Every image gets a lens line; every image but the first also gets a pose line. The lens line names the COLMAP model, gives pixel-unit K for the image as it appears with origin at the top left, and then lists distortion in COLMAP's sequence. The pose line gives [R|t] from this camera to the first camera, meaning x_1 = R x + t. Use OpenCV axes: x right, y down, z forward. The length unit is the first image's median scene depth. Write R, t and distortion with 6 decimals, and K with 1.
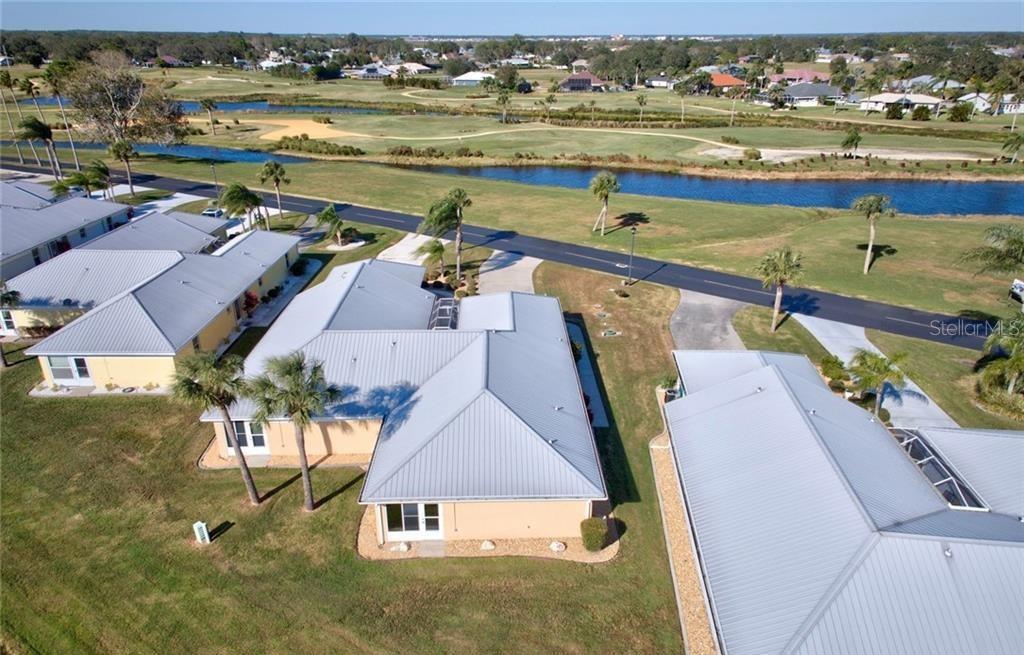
lens RADIAL K [[684.6, 0, 516.1], [0, 684.6, 331.5], [0, 0, 1]] dist [0.053736, -0.022404]
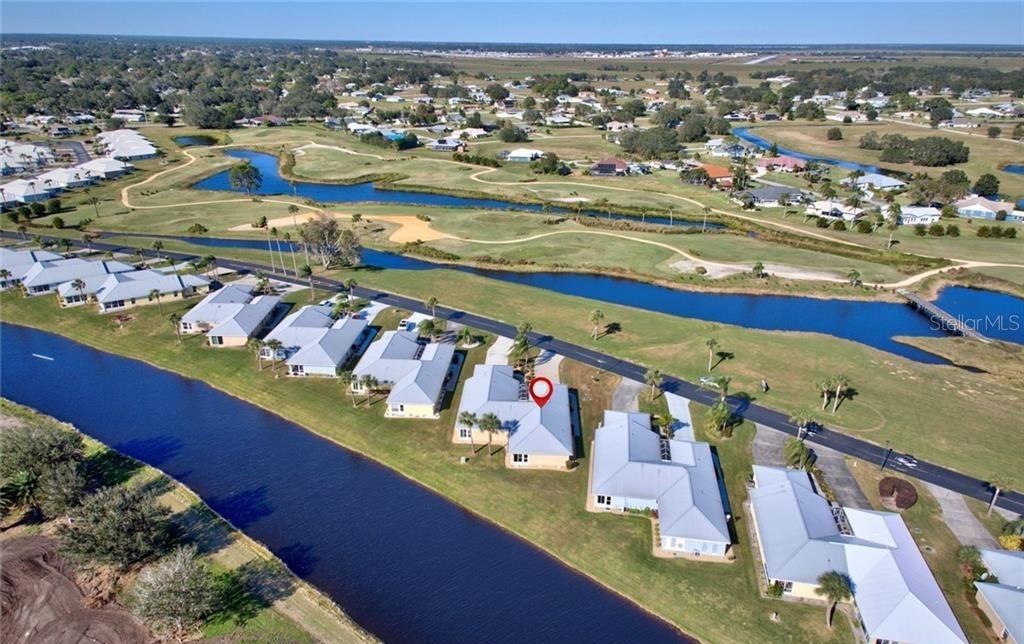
lens RADIAL K [[689.6, 0, 517.5], [0, 689.6, 321.6], [0, 0, 1]] dist [0.053150, -0.018736]
pose [[0.998222, 0.031295, -0.050723, -0.000582], [-0.032342, 0.999278, -0.019949, -0.167023], [0.050063, 0.021554, 0.998513, -1.170357]]
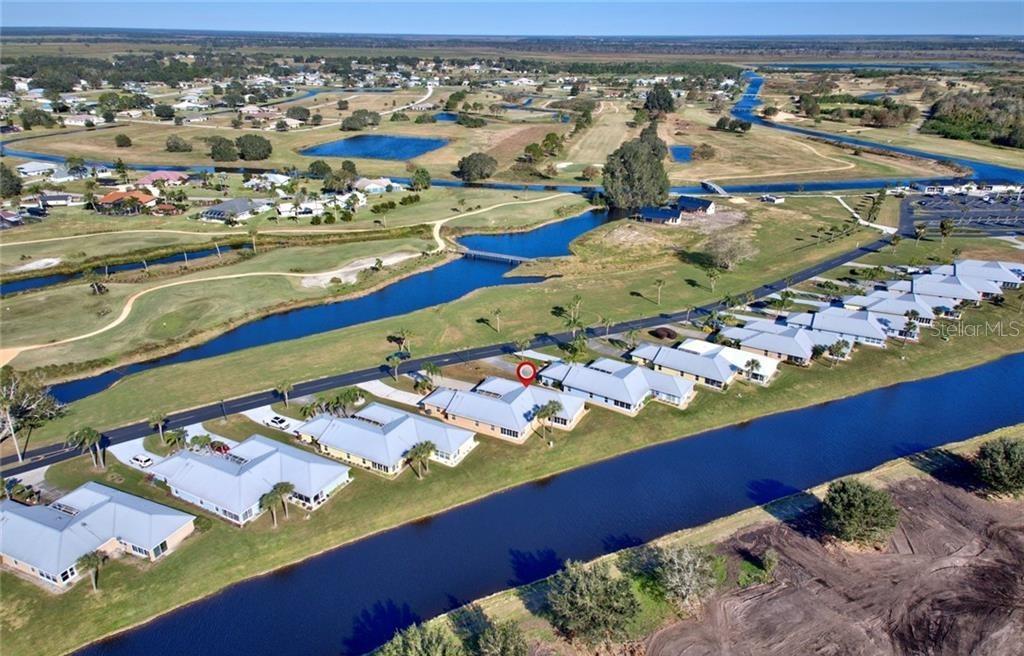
lens RADIAL K [[684.6, 0, 510.2], [0, 684.6, 335.3], [0, 0, 1]] dist [0.053736, -0.022404]
pose [[0.465040, -0.346423, 0.814695, -1.793651], [0.334761, 0.920741, 0.200429, -0.614317], [-0.819556, 0.179521, 0.544150, -0.620287]]
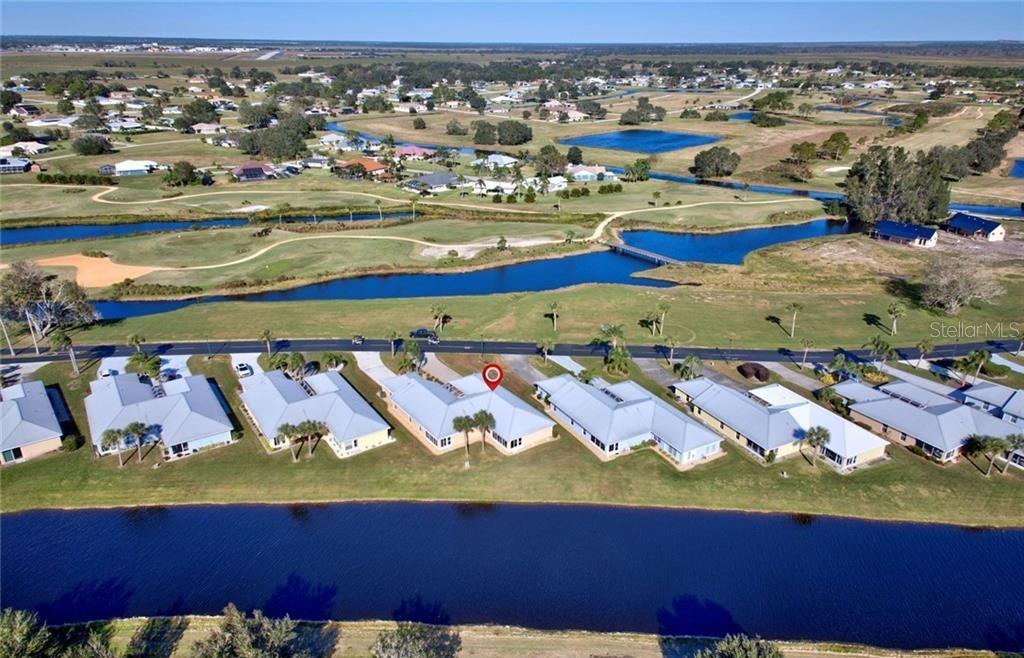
lens RADIAL K [[684.6, 0, 511.1], [0, 684.6, 326.2], [0, 0, 1]] dist [0.053736, -0.022404]
pose [[0.828776, -0.206917, 0.519918, -0.877041], [0.212134, 0.975947, 0.050254, -0.245160], [-0.517812, 0.068643, 0.852736, -0.995597]]
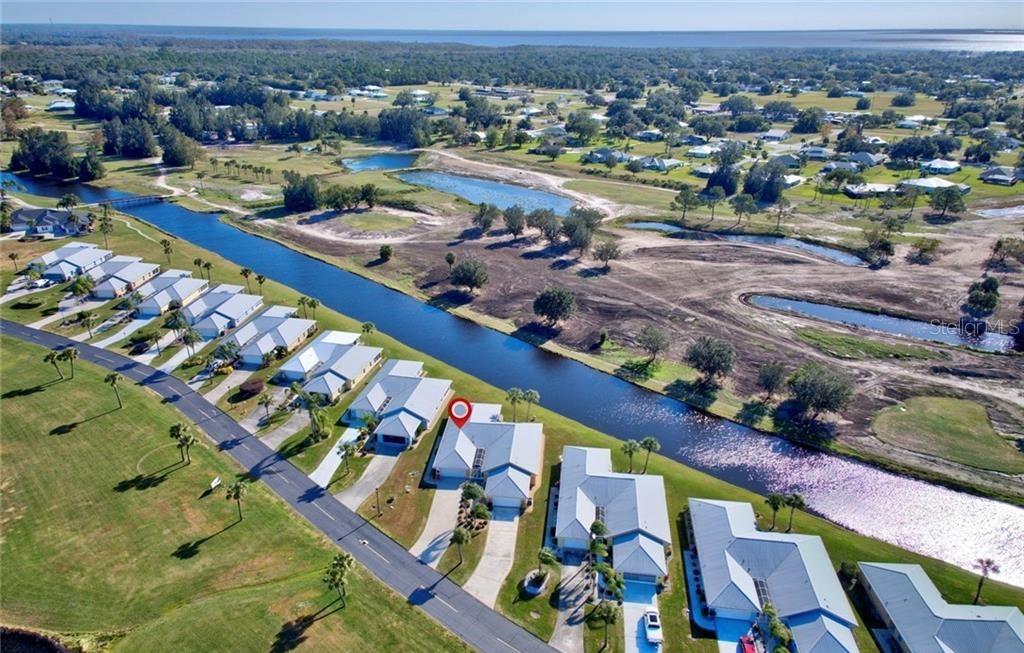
lens RADIAL K [[684.6, 0, 505.4], [0, 684.6, 325.7], [0, 0, 1]] dist [0.053736, -0.022404]
pose [[-0.994077, -0.044003, 0.099366, -0.317272], [0.040559, 0.698057, 0.714892, -1.600361], [-0.100821, 0.714688, -0.692138, 1.712216]]
